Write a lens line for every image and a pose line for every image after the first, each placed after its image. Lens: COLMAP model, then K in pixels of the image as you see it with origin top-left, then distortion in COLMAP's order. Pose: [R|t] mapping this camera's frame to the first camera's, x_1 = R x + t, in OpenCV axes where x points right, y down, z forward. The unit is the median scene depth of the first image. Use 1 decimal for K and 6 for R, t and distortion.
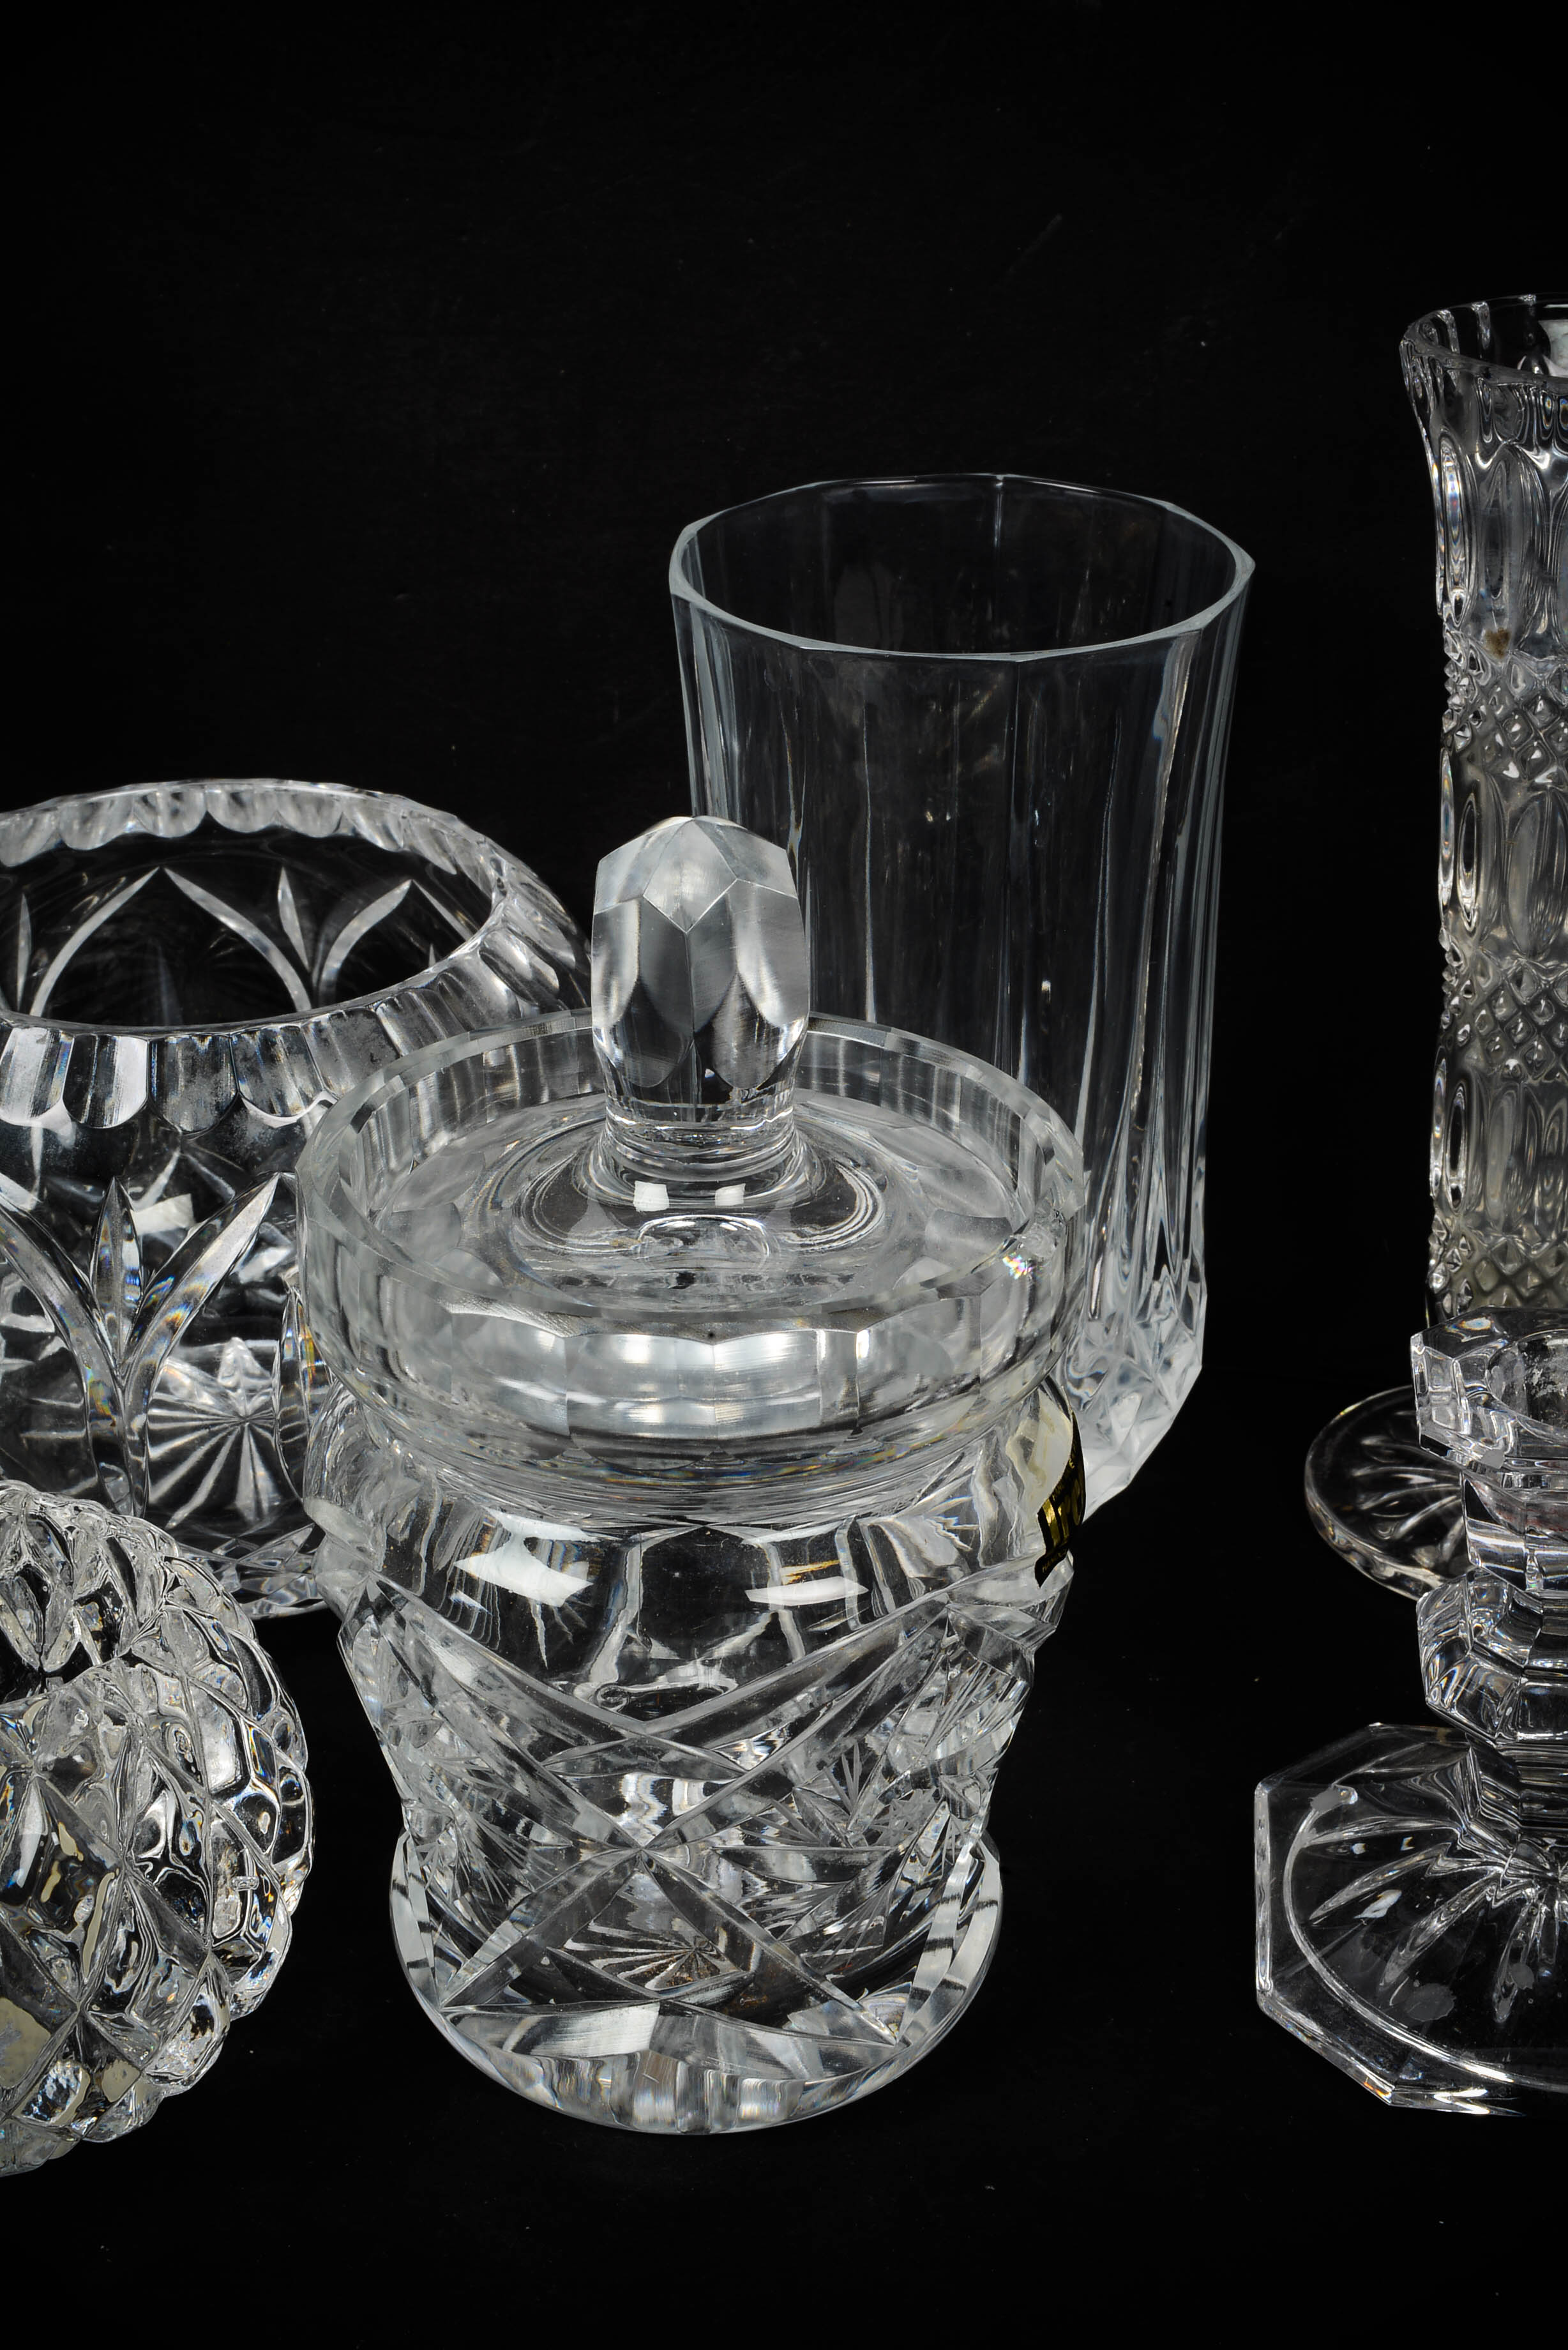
lens RADIAL K [[3410.4, 0, 779.9], [0, 3410.4, 1123.1], [0, 0, 1]] dist [0.010220, 0.030407]
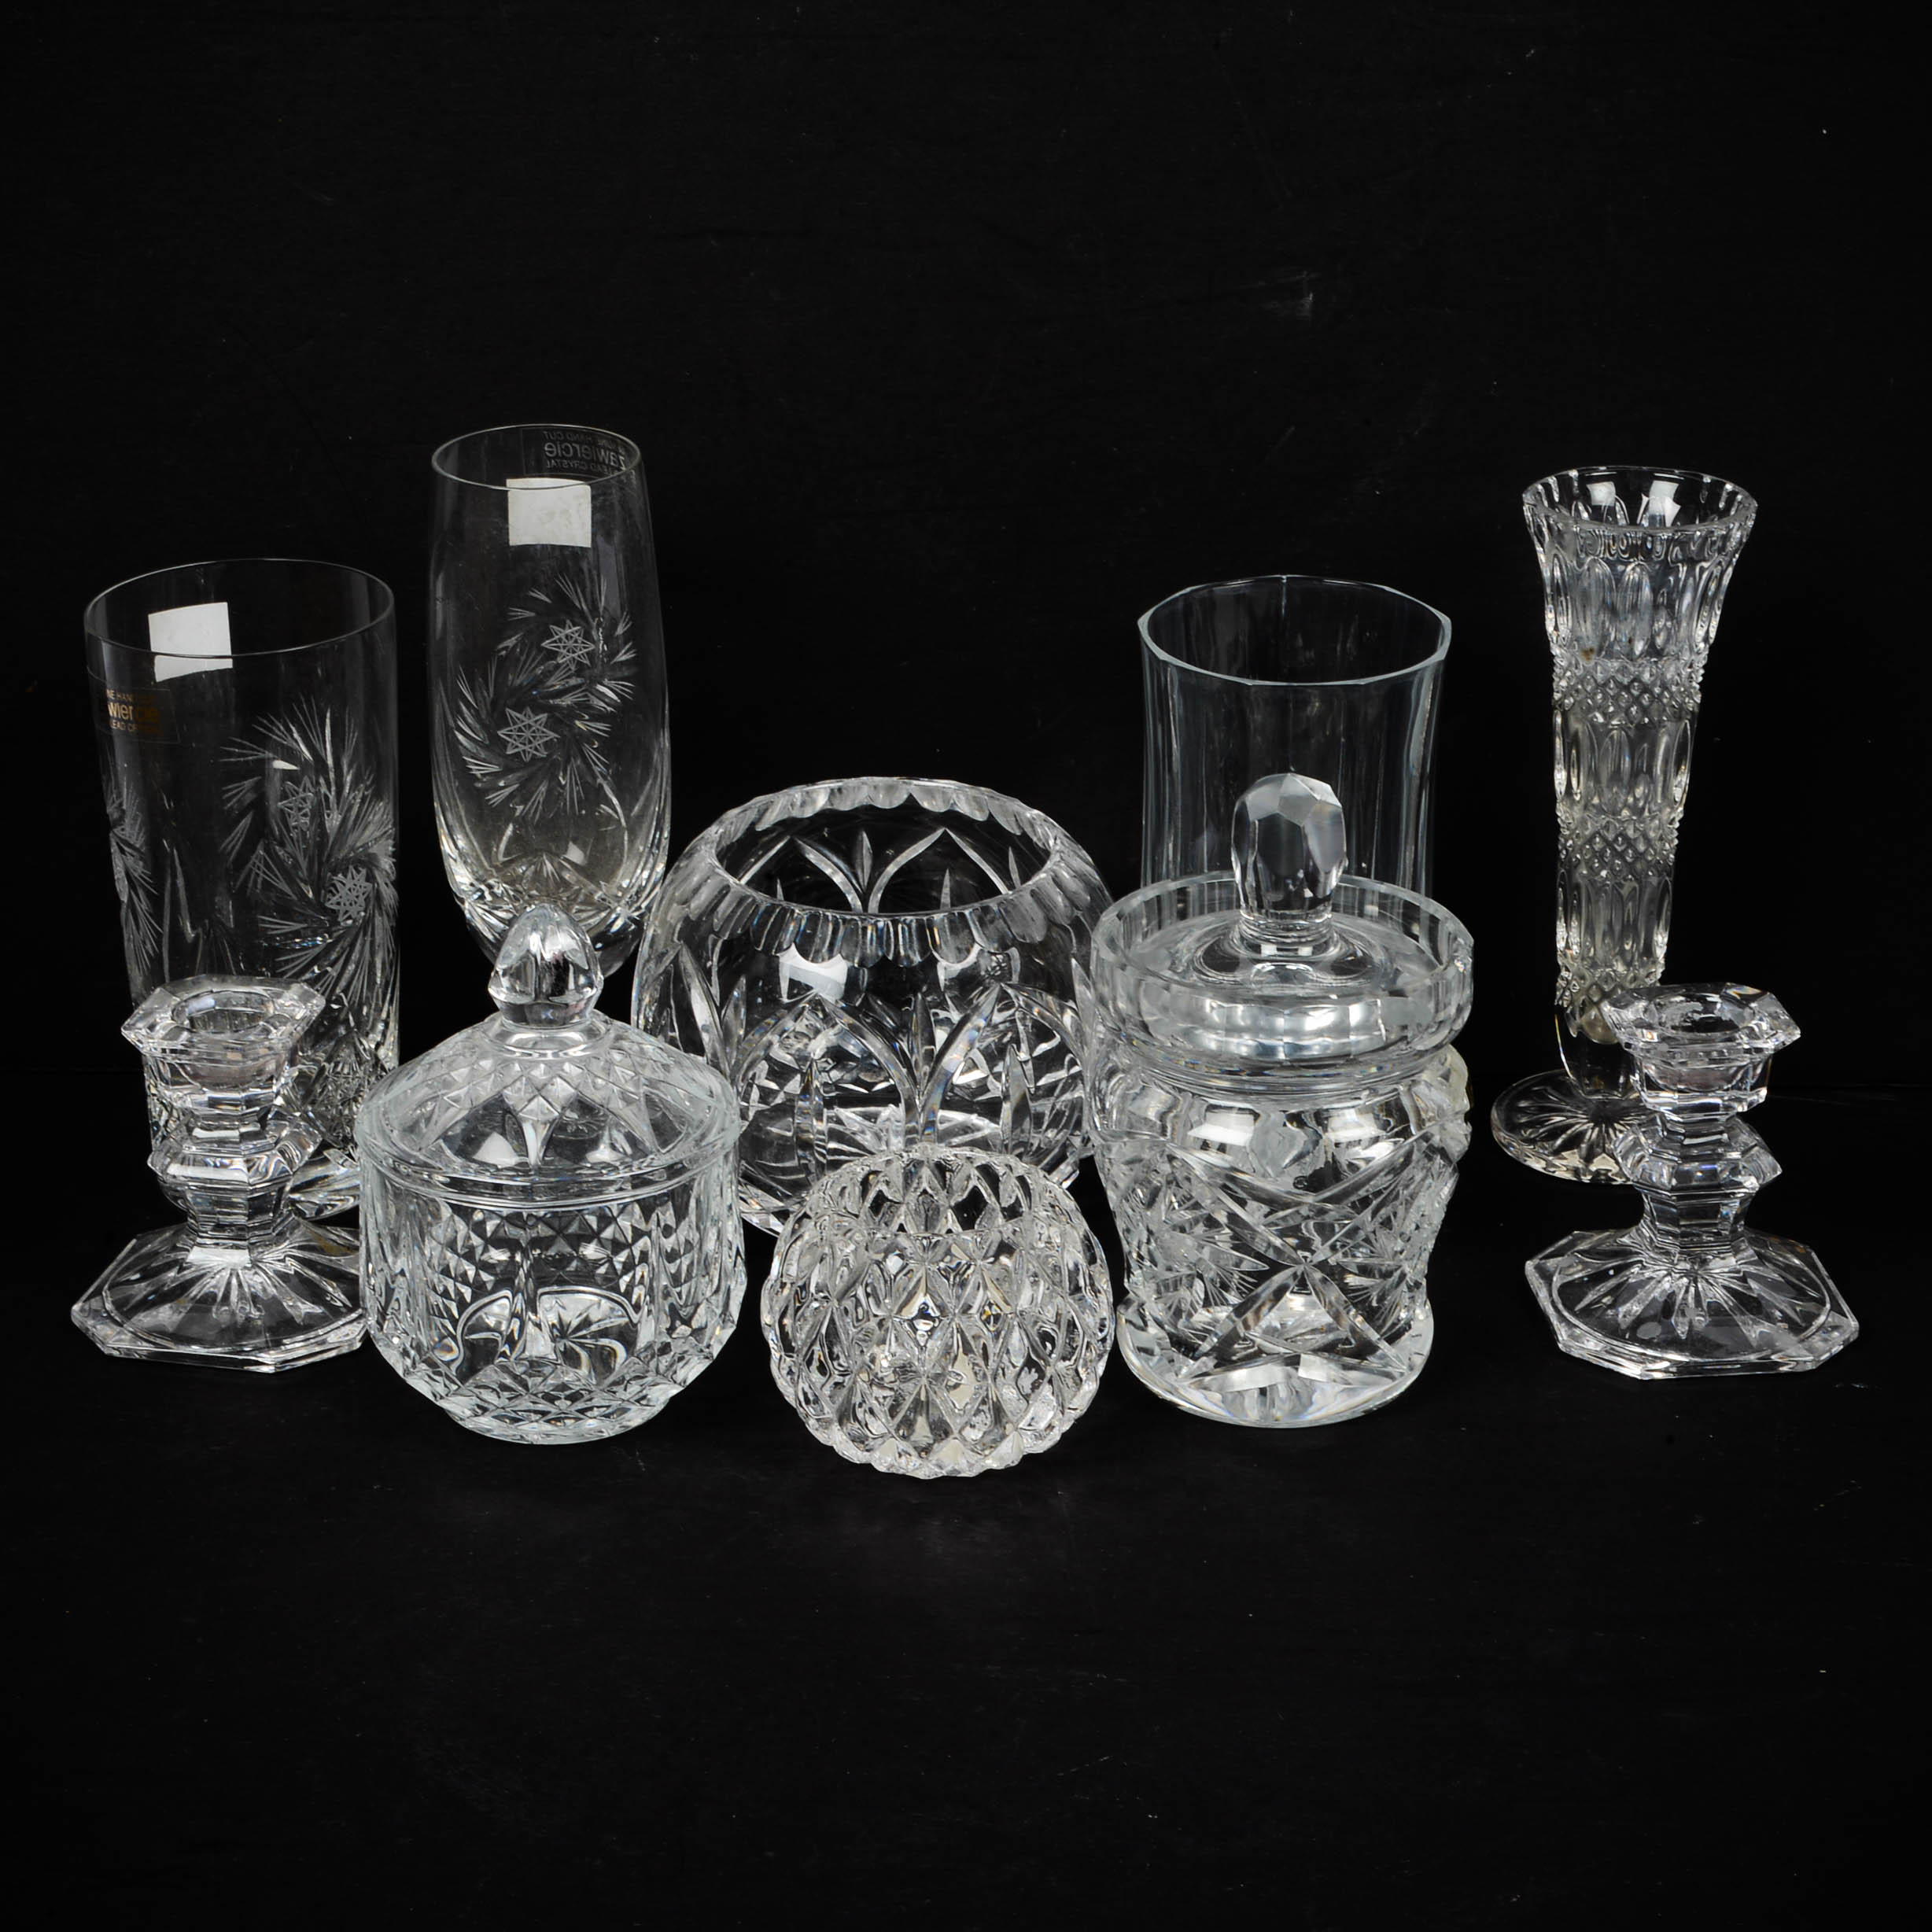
lens RADIAL K [[4015.7, 0, 964.9], [0, 4015.7, 901.3], [0, 0, 1]] dist [0.014638, 0.202193]
pose [[0.982968, -0.083828, 0.163546, -0.479480], [0.093531, 0.994229, -0.052547, 0.078730], [-0.158197, 0.066948, 0.985135, -1.083976]]
